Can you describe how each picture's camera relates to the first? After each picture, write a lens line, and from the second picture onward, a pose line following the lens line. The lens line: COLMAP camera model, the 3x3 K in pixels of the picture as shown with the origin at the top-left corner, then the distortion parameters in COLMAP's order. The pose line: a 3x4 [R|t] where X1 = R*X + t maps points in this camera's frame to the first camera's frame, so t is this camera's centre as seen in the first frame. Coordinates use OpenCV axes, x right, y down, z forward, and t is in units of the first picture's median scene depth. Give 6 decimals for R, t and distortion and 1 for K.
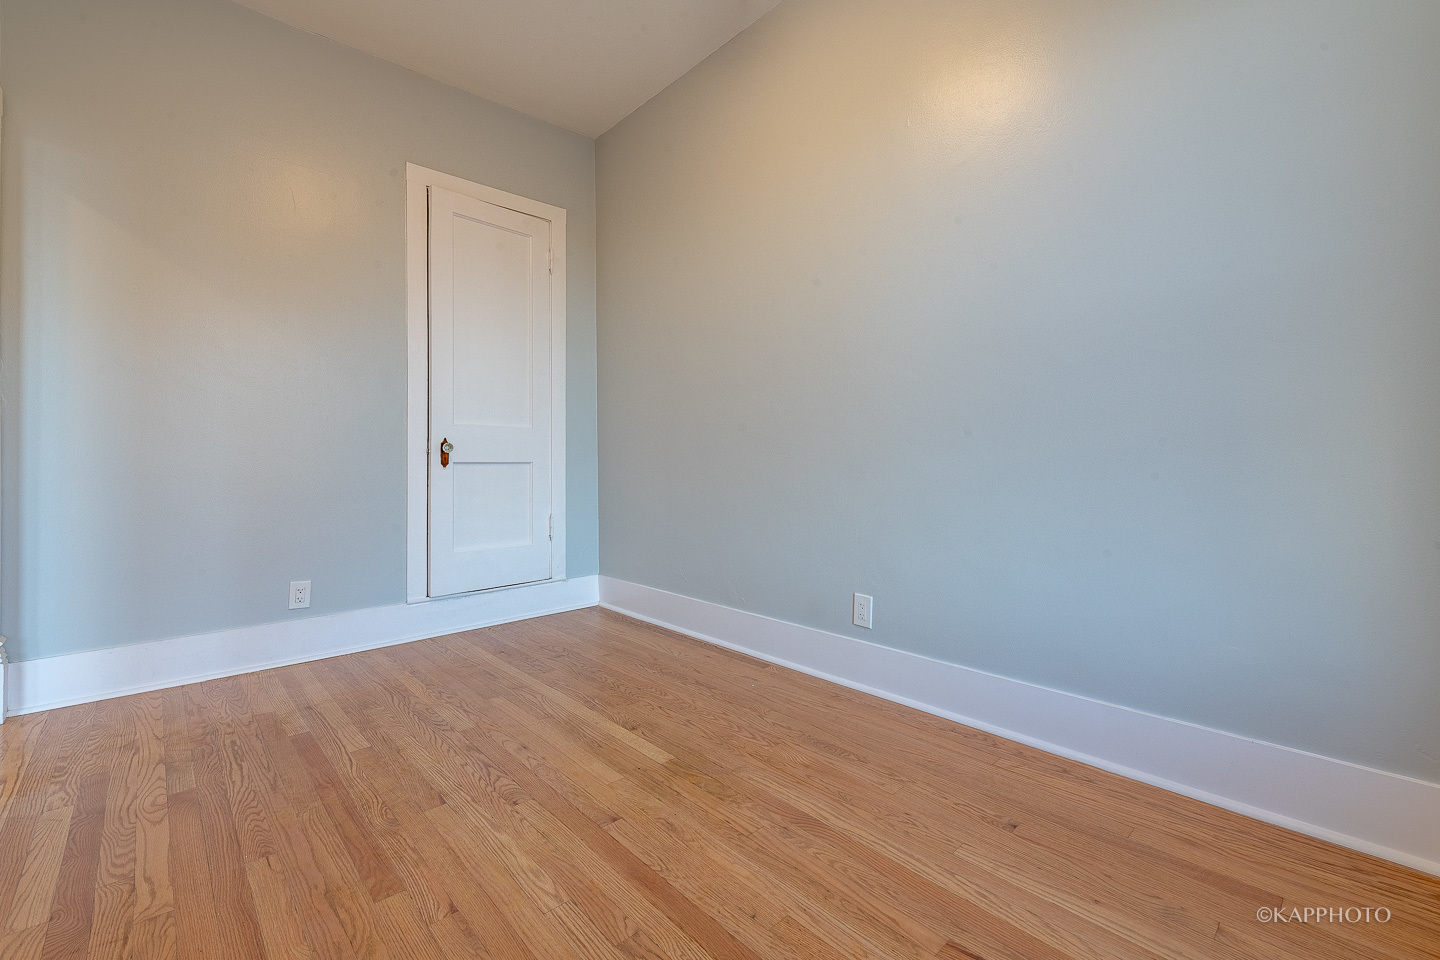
lens RADIAL K [[593.0, 0, 724.8], [0, 593.0, 461.9], [0, 0, 1]] dist [0.004663, -0.000622]
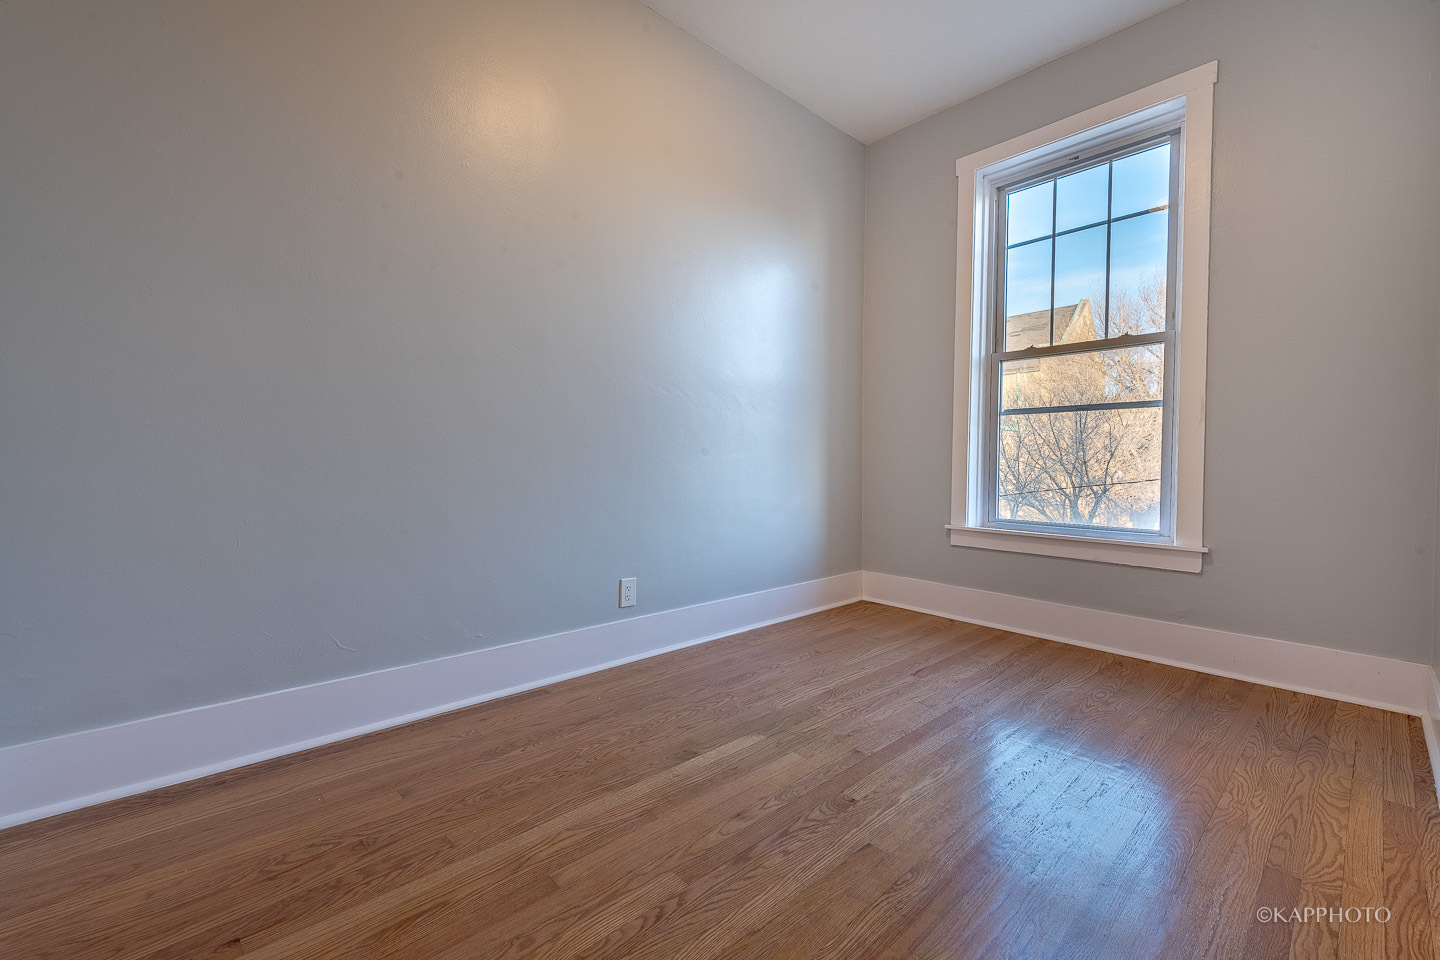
lens RADIAL K [[569.6, 0, 748.1], [0, 569.6, 481.3], [0, 0, 1]] dist [0.003937, -0.000290]
pose [[0.021003, -0.031088, 0.999296, -1.064003], [-0.005253, 0.999499, 0.031204, 0.003970], [-0.999766, -0.005904, 0.020830, 0.945607]]
